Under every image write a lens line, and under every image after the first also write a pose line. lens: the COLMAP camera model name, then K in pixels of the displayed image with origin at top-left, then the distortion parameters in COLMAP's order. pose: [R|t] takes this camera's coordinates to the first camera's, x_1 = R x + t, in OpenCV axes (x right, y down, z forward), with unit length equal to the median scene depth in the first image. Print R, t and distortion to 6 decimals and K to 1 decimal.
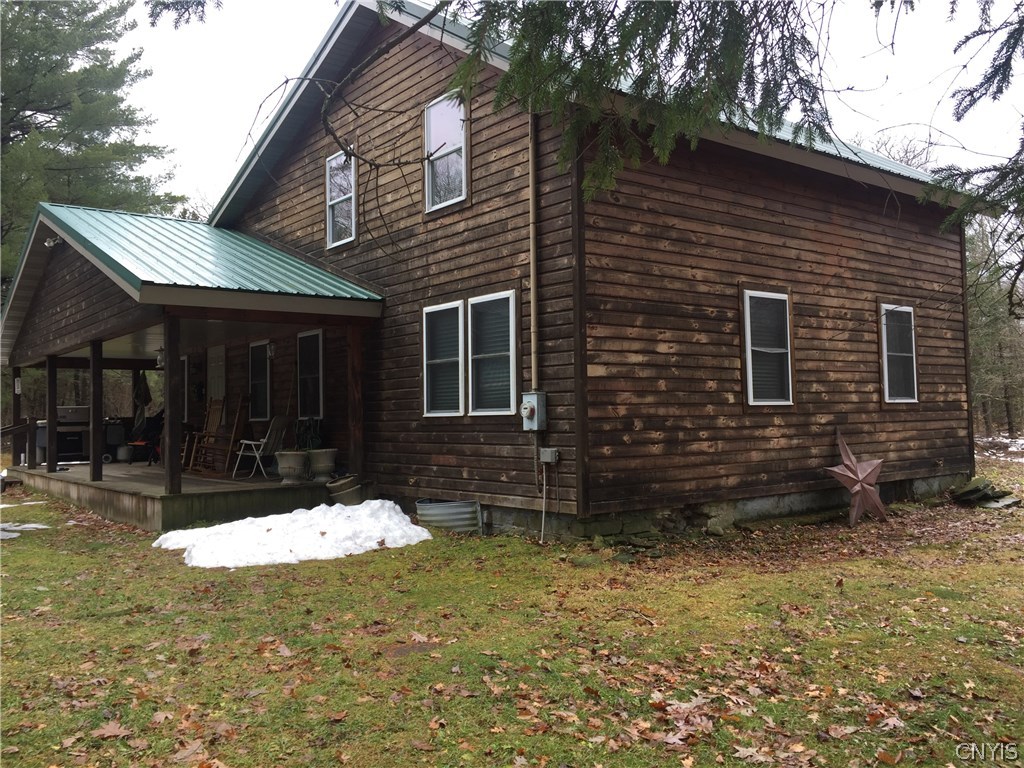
lens RADIAL K [[880.6, 0, 512.9], [0, 880.6, 382.8], [0, 0, 1]] dist [0.092234, -0.123890]
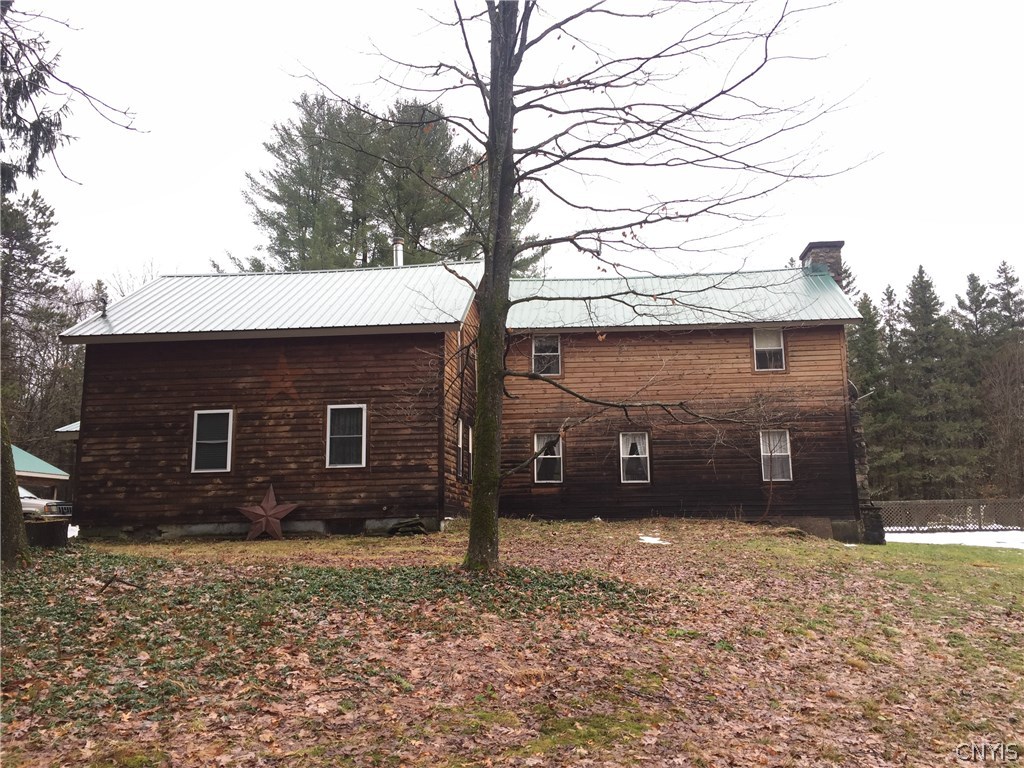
lens RADIAL K [[880.6, 0, 513.5], [0, 880.6, 384.3], [0, 0, 1]] dist [0.092234, -0.123890]
pose [[0.713812, -0.106349, -0.692216, 2.129628], [0.030087, 0.992147, -0.121404, 0.091268], [0.699691, 0.065833, 0.711406, 0.138297]]
